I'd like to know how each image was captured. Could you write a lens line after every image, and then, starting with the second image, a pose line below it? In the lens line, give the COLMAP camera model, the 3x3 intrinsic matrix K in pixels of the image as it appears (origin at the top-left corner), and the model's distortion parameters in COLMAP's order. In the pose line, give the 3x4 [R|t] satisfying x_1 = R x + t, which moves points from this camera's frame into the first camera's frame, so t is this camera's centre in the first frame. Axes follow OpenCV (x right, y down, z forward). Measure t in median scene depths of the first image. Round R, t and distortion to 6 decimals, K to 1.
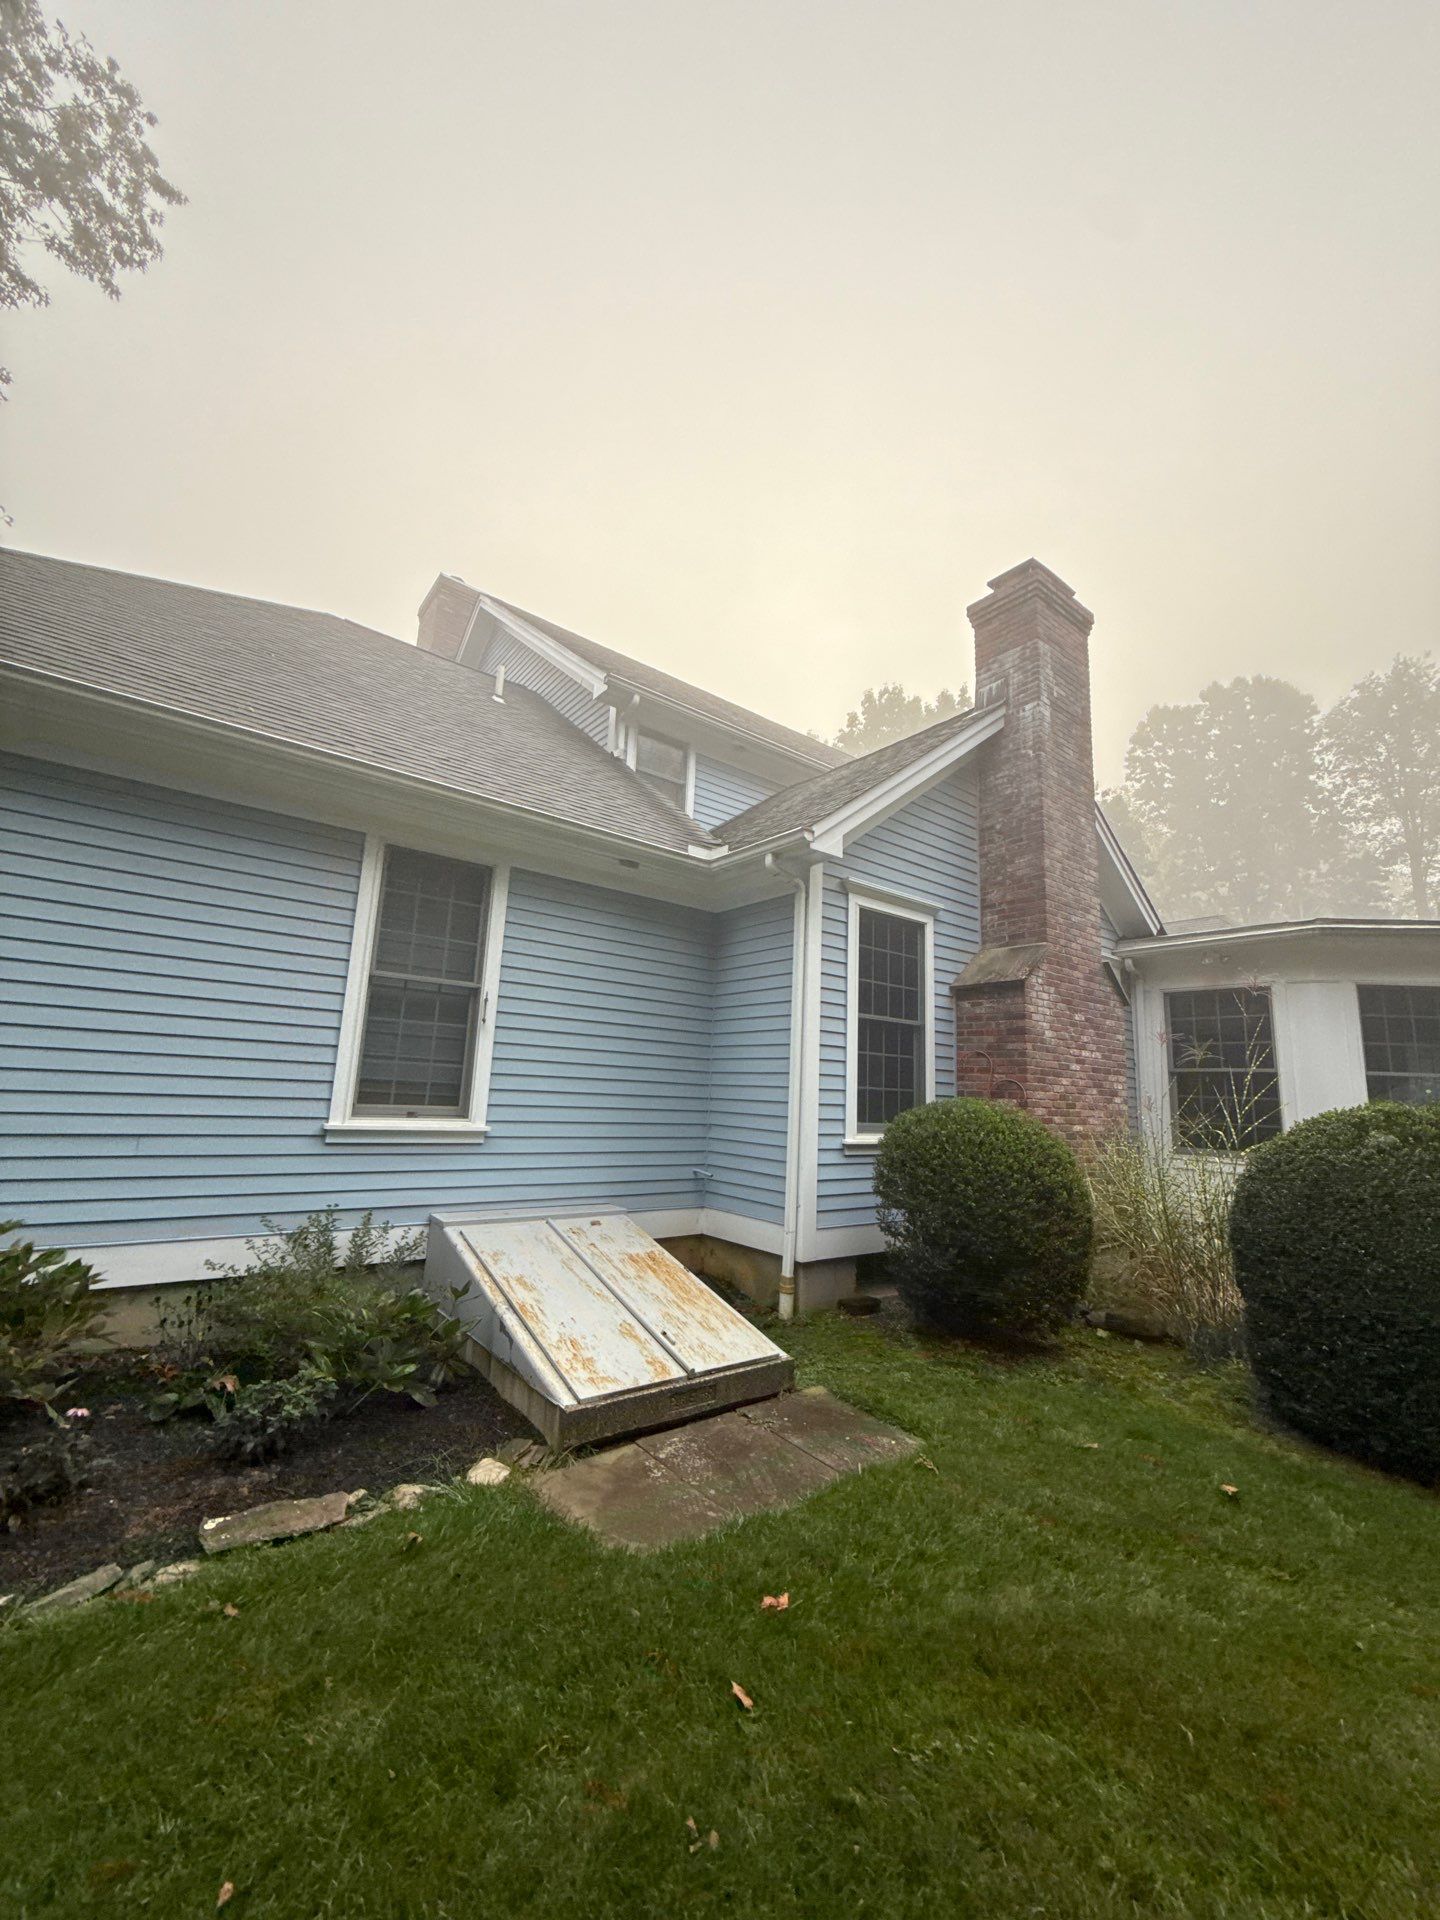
lens RADIAL K [[754.7, 0, 722.5], [0, 754.7, 960.5], [0, 0, 1]] dist [-0.002658, -0.000284]
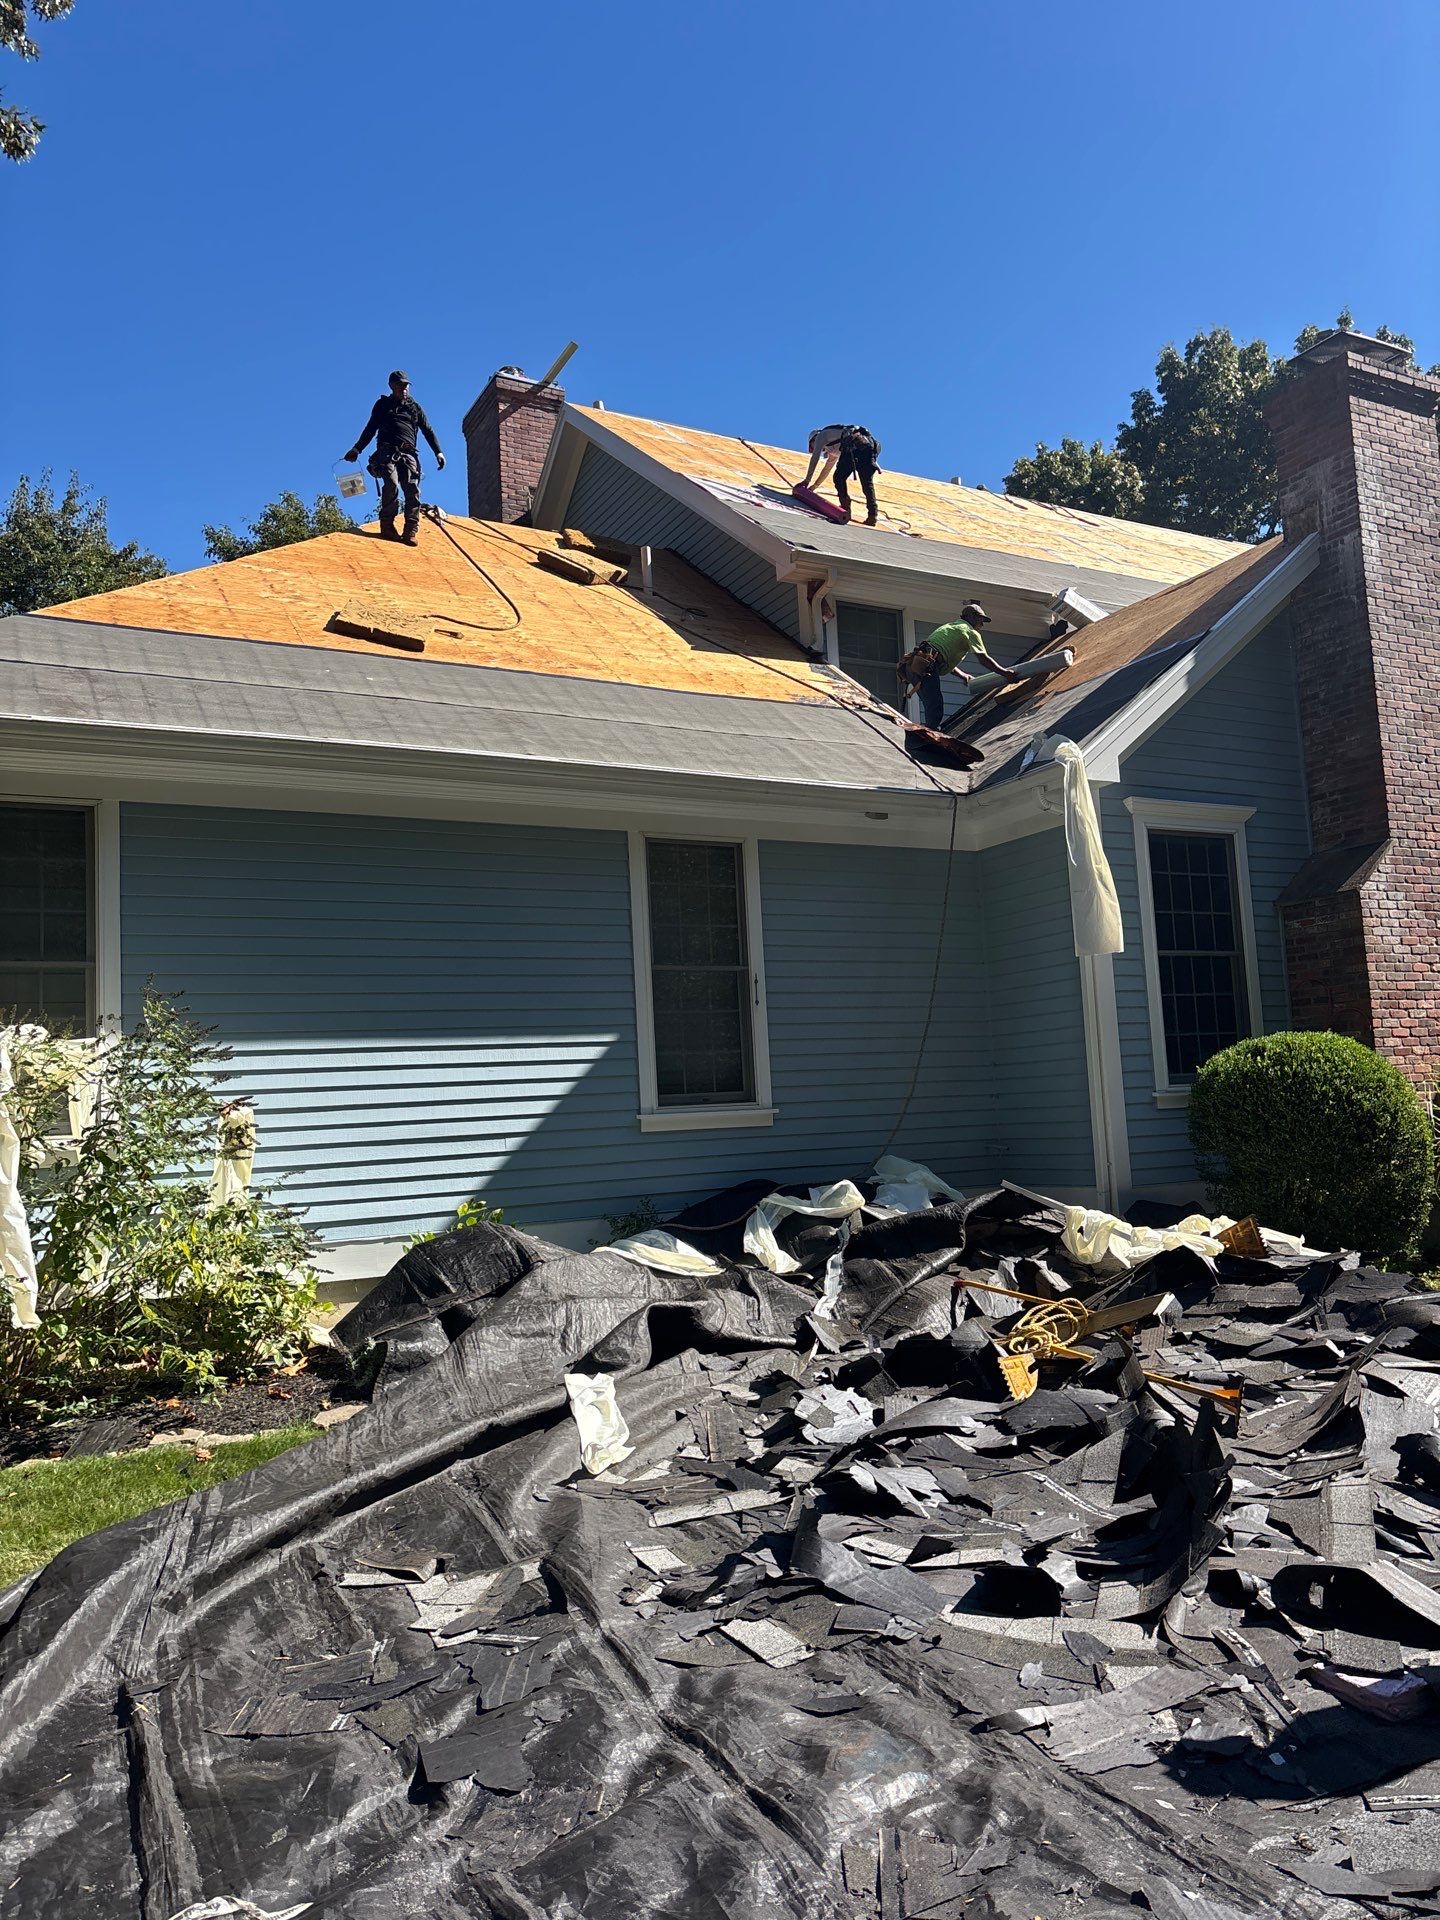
lens RADIAL K [[1502.0, 0, 720.0], [0, 1502.0, 960.0], [0, 0, 1]] dist [0.056714, -0.015310]
pose [[0.983248, -0.109444, -0.145760, -0.057941], [0.119108, 0.991110, 0.059289, -0.075721], [0.137976, -0.075657, 0.987542, -0.725579]]
